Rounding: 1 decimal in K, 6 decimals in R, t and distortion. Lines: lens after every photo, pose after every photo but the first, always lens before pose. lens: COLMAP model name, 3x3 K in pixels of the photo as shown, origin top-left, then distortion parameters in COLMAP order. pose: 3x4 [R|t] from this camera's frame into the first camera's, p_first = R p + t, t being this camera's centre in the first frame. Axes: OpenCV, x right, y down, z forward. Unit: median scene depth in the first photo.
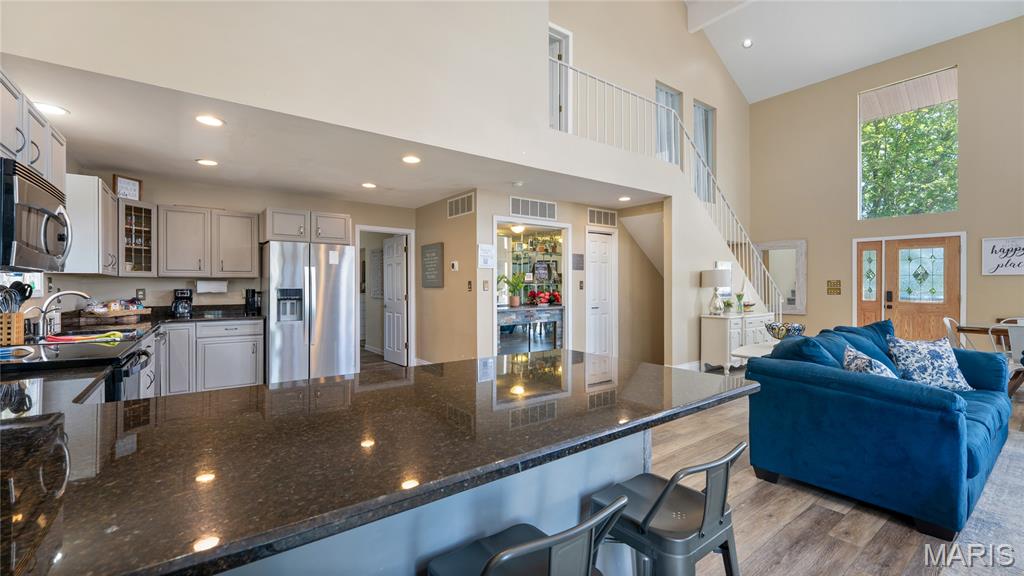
lens RADIAL K [[421.9, 0, 503.6], [0, 421.9, 283.0], [0, 0, 1]] dist [-0.003363, 0.000683]
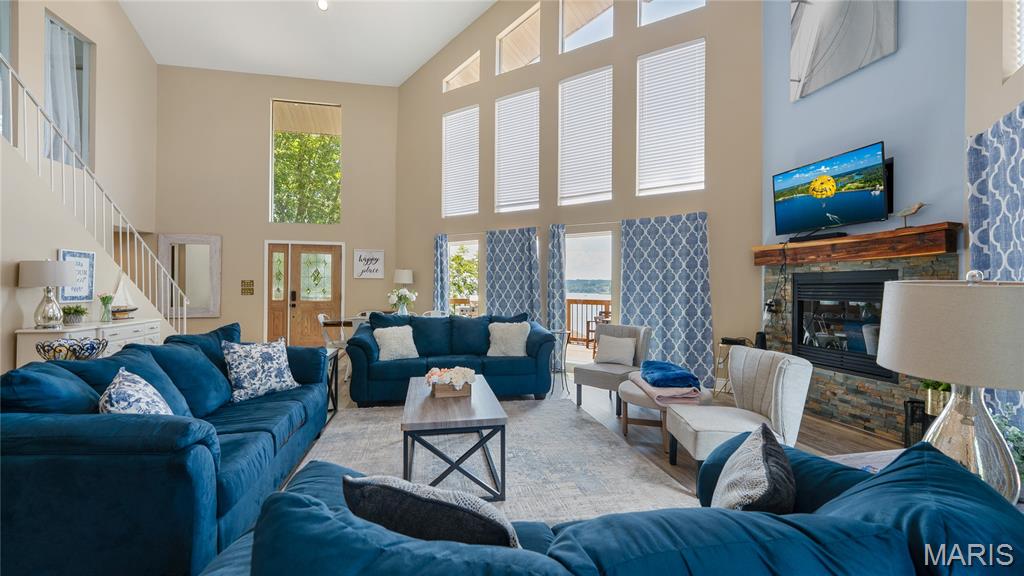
lens RADIAL K [[421.9, 0, 505.7], [0, 421.9, 287.4], [0, 0, 1]] dist [-0.003363, 0.000683]
pose [[0.429986, 0.001618, 0.902834, 0.261564], [-0.010191, 0.999943, 0.003061, 0.001306], [-0.902778, -0.010517, 0.429978, 0.060336]]
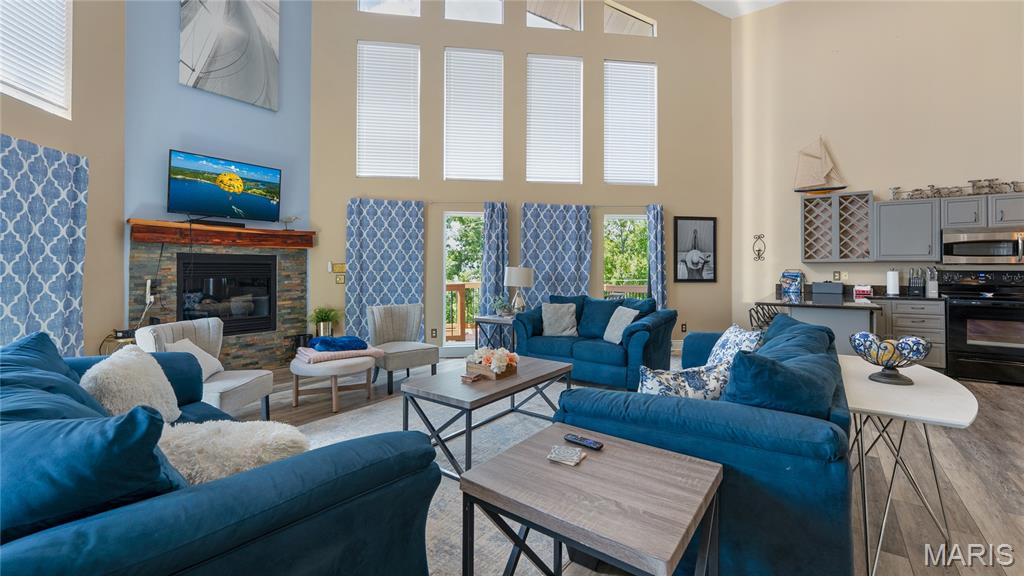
lens RADIAL K [[421.9, 0, 512.3], [0, 421.9, 264.5], [0, 0, 1]] dist [-0.003363, 0.000683]
pose [[-0.952715, -0.005526, -0.303814, 0.948369], [-0.000289, 0.999851, -0.017281, 0.008974], [0.303864, -0.016376, -0.952575, 1.000374]]
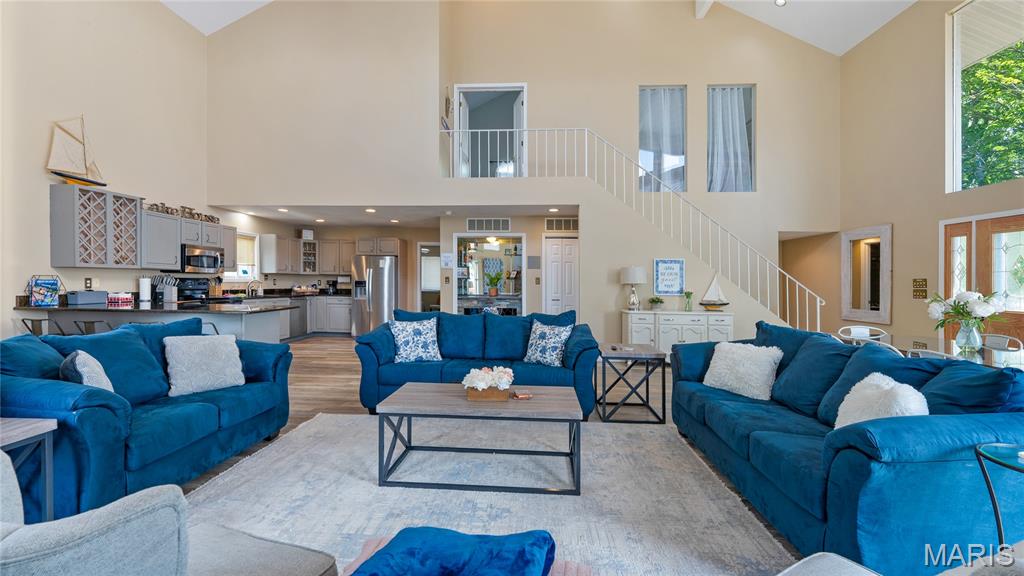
lens RADIAL K [[421.9, 0, 513.2], [0, 421.9, 280.9], [0, 0, 1]] dist [-0.003363, 0.000683]
pose [[0.772138, 0.009451, -0.635385, 1.174903], [-0.009037, 0.999952, 0.003892, 0.000802], [0.635391, 0.002737, 0.772186, -0.012005]]
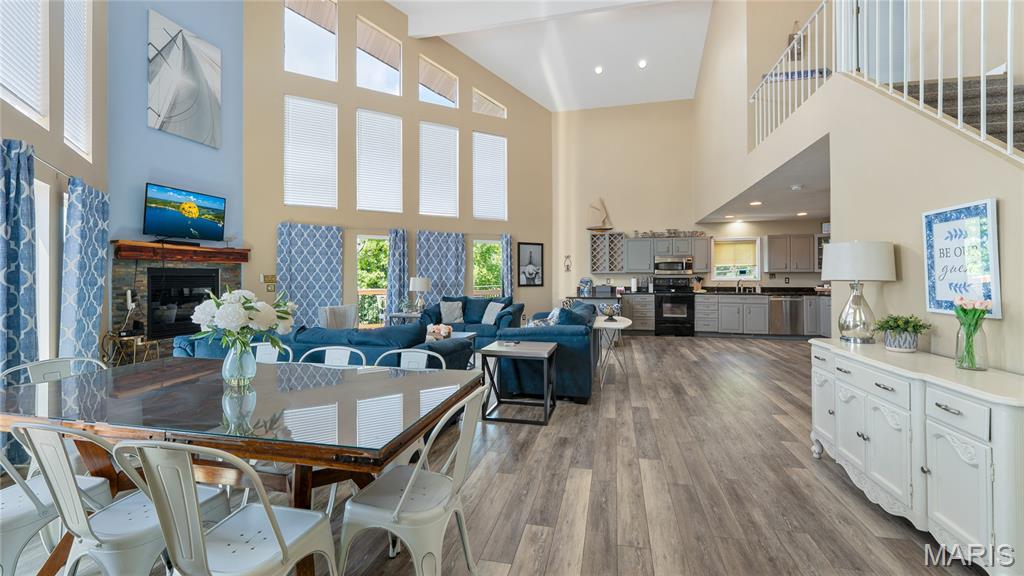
lens RADIAL K [[421.9, 0, 514.0], [0, 421.9, 273.7], [0, 0, 1]] dist [-0.003363, 0.000683]
pose [[-0.758307, -0.002055, -0.651894, 1.361474], [0.007907, 0.999892, -0.012349, 0.005321], [0.651849, -0.014519, -0.758210, 1.375315]]
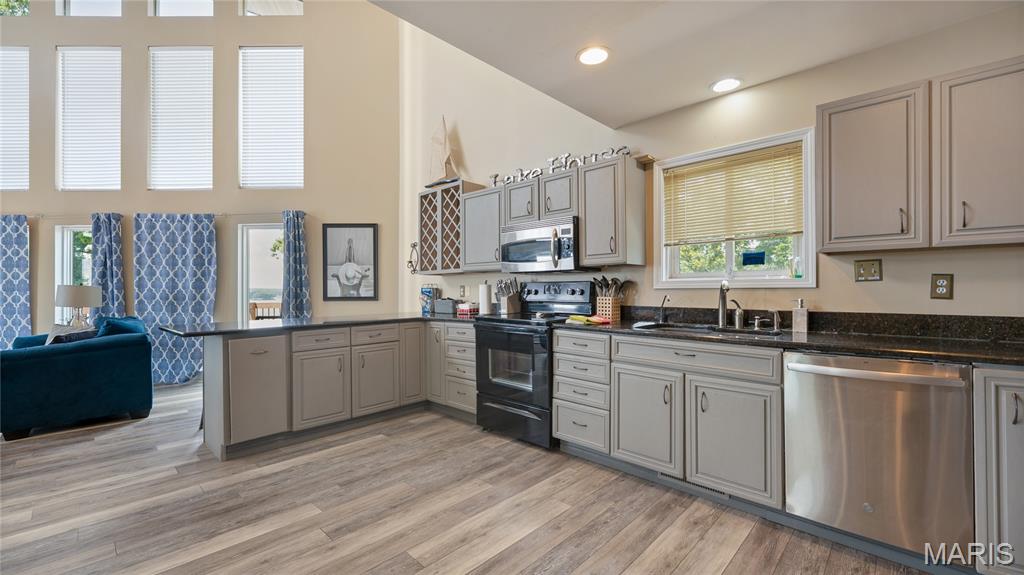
lens RADIAL K [[421.9, 0, 518.6], [0, 421.9, 292.8], [0, 0, 1]] dist [-0.003363, 0.000683]
pose [[-0.985660, 0.008547, -0.168528, -0.282618], [0.008625, 0.999963, 0.000270, 0.024866], [0.168524, -0.001187, -0.985697, 1.103907]]
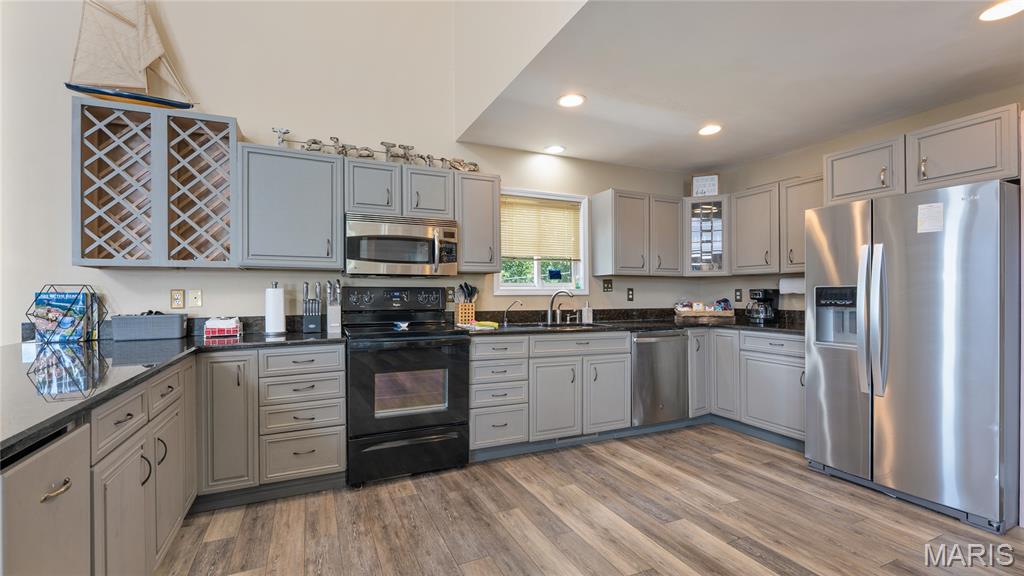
lens RADIAL K [[421.9, 0, 499.6], [0, 421.9, 298.7], [0, 0, 1]] dist [-0.003363, 0.000683]
pose [[-0.218972, 0.011233, -0.975667, 0.138626], [0.010525, 0.999903, 0.009150, 0.019640], [0.975674, -0.008265, -0.219069, 0.665874]]
